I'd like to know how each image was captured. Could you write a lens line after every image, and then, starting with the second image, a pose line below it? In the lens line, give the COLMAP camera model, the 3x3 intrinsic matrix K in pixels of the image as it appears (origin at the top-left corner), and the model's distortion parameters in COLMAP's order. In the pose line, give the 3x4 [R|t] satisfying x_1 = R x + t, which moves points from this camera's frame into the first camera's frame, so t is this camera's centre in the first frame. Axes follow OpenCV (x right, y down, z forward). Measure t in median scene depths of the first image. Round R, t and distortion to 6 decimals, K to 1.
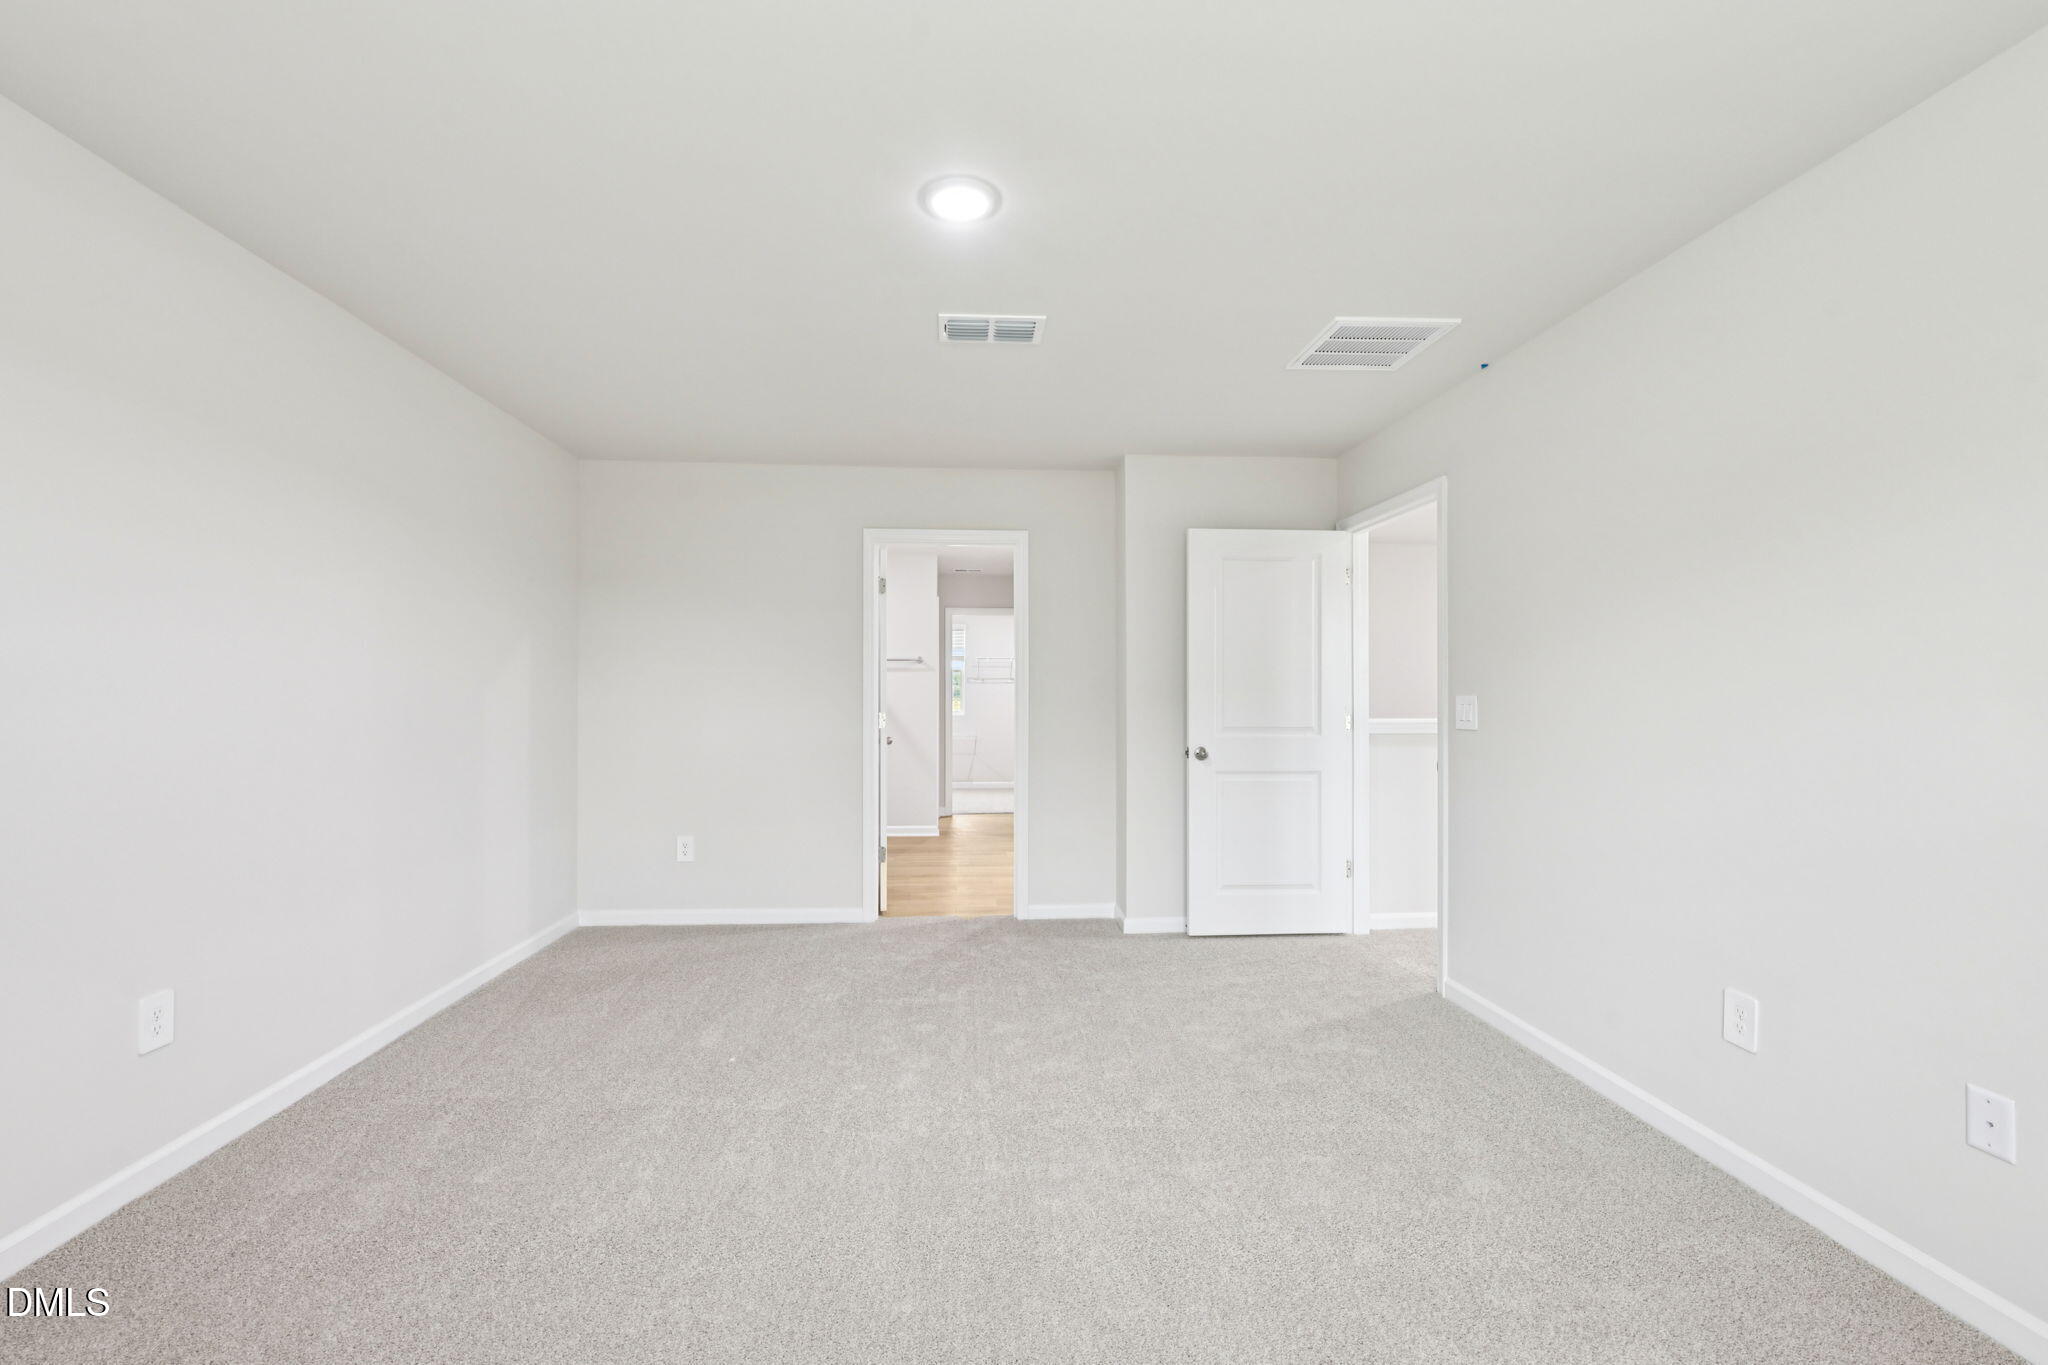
lens RADIAL K [[851.1, 0, 1024.2], [0, 851.1, 676.6], [0, 0, 1]] dist [-0.004709, -0.000897]
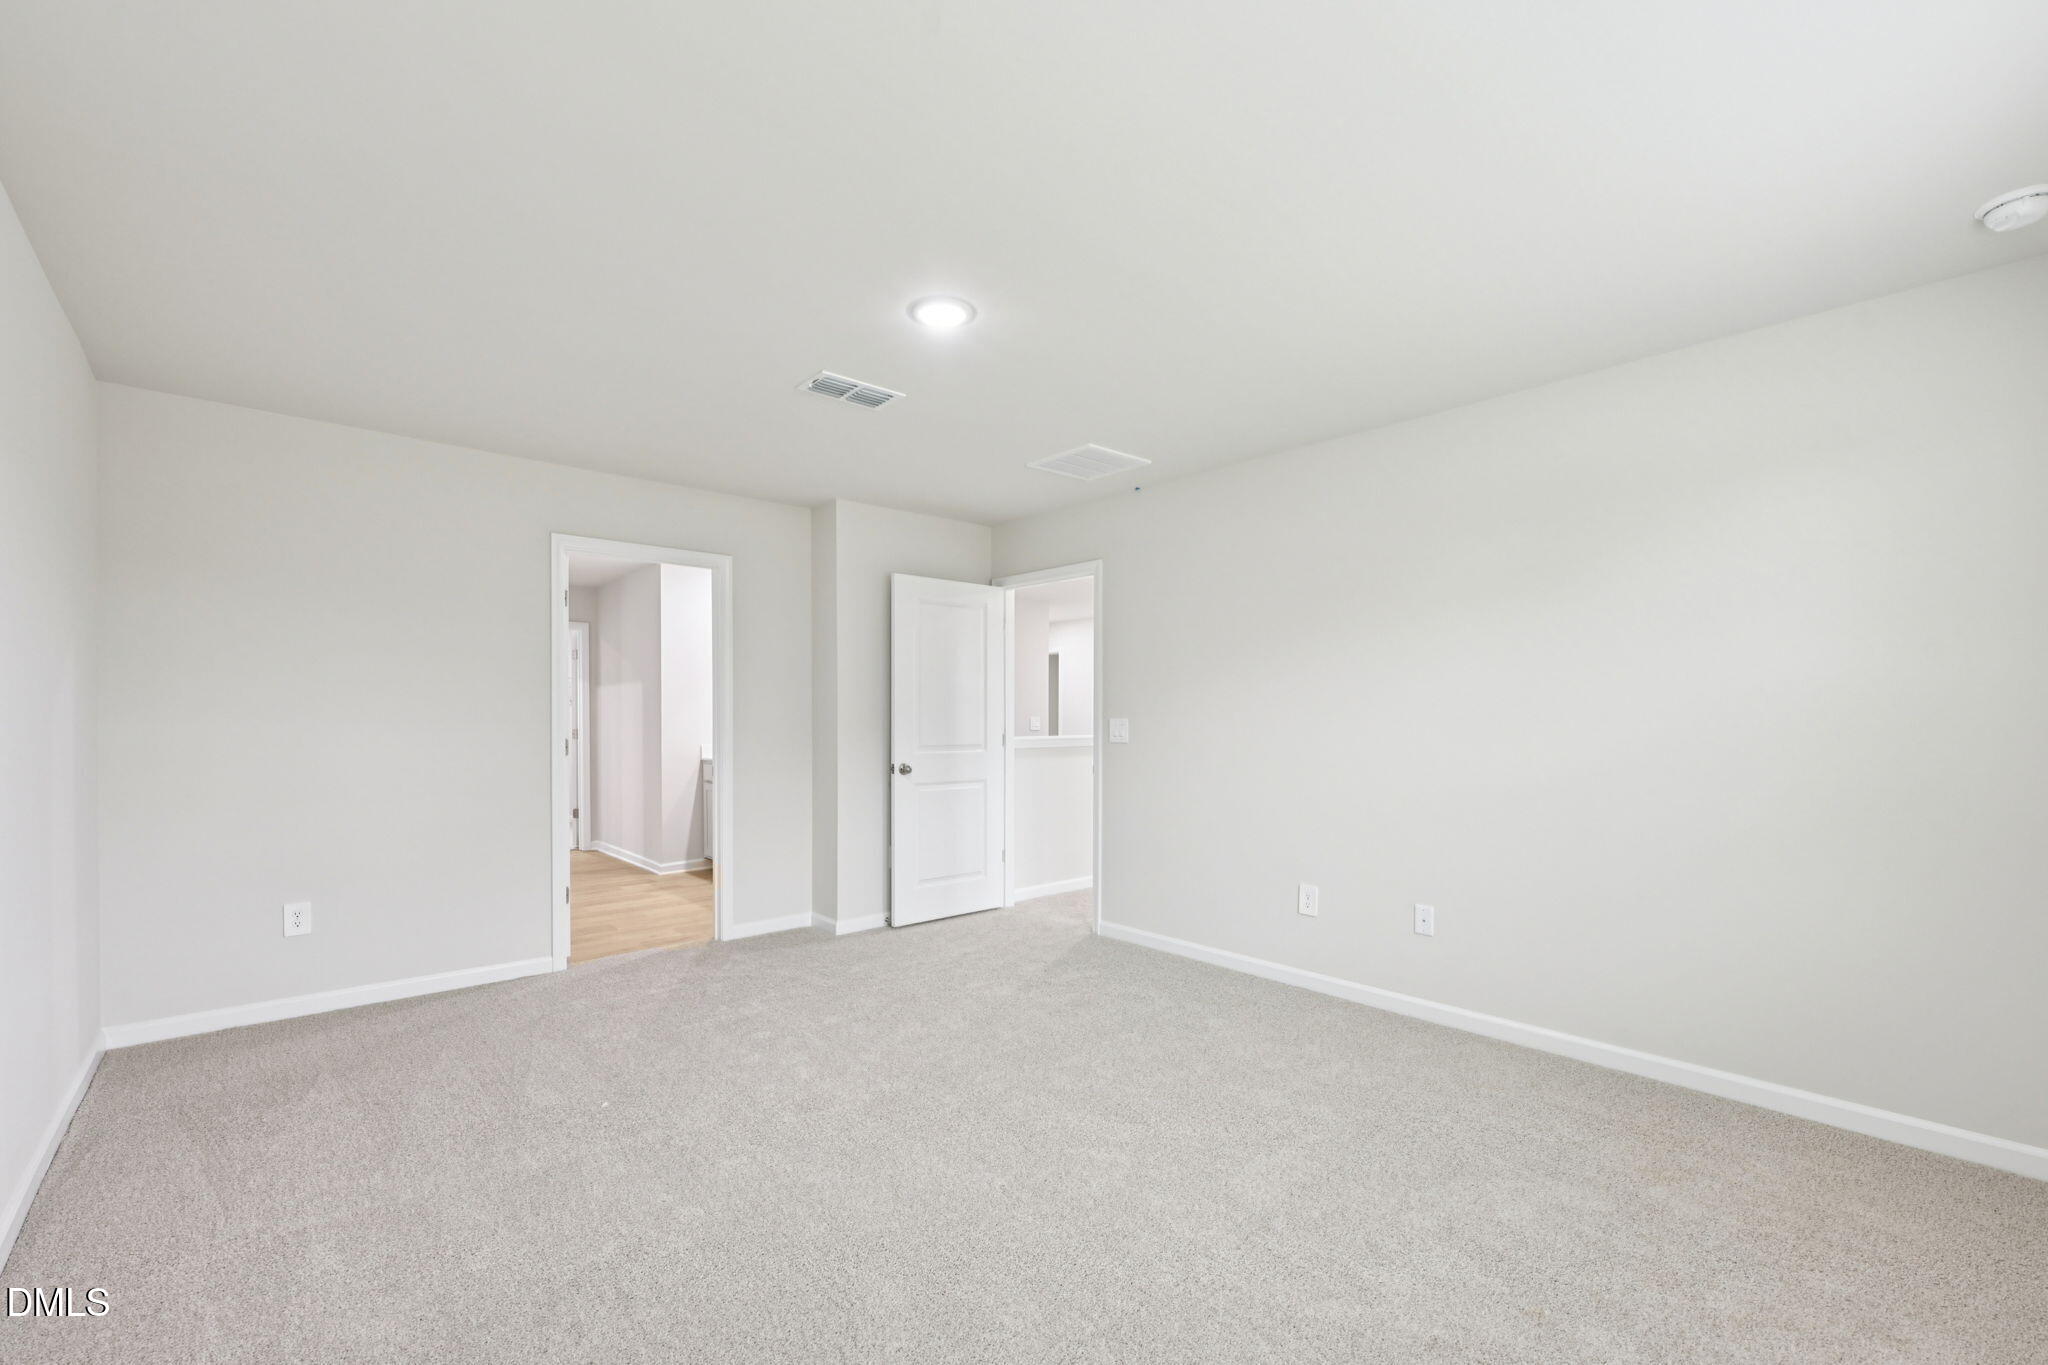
lens RADIAL K [[851.1, 0, 1050.4], [0, 851.1, 708.9], [0, 0, 1]] dist [-0.004709, -0.000897]
pose [[0.781479, 0.005064, 0.623911, -0.367695], [-0.011727, 0.999910, 0.006573, -0.001150], [-0.623821, -0.012453, 0.781468, -0.028842]]
